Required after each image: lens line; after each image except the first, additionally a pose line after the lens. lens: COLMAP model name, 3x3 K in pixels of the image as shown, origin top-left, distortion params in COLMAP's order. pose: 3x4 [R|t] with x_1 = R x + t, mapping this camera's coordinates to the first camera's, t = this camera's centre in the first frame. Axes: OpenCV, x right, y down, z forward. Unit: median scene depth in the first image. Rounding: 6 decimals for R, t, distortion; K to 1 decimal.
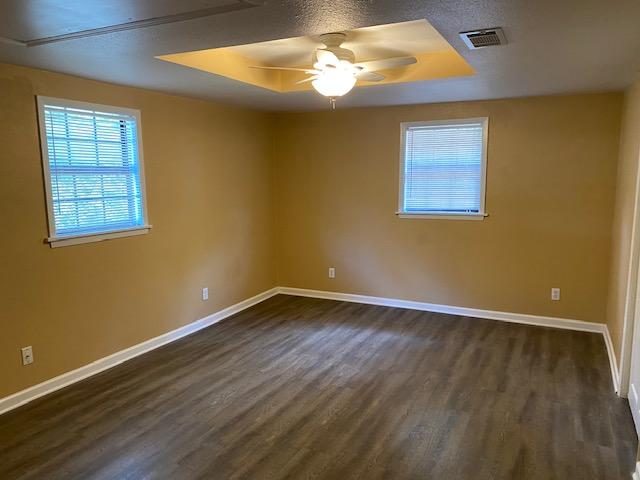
lens RADIAL K [[489.8, 0, 324.9], [0, 489.8, 241.8], [0, 0, 1]] dist [0.054979, -0.067758]
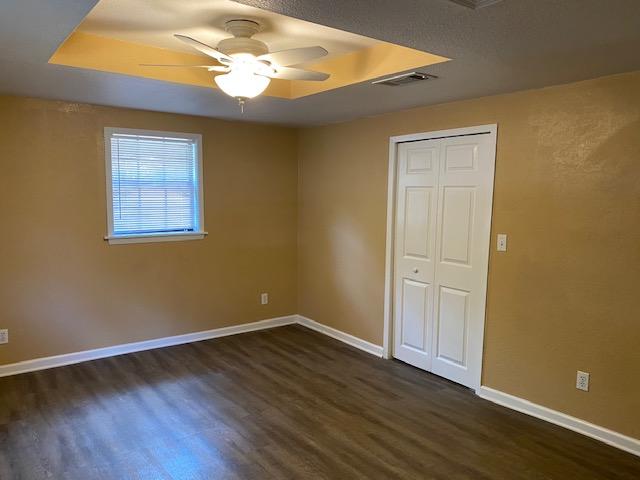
lens RADIAL K [[489.8, 0, 324.9], [0, 489.8, 241.8], [0, 0, 1]] dist [0.054979, -0.067758]
pose [[0.465489, -0.086011, 0.880864, -0.469859], [0.111588, 0.993028, 0.037996, -0.053495], [-0.877991, 0.080607, 0.471841, 0.367631]]
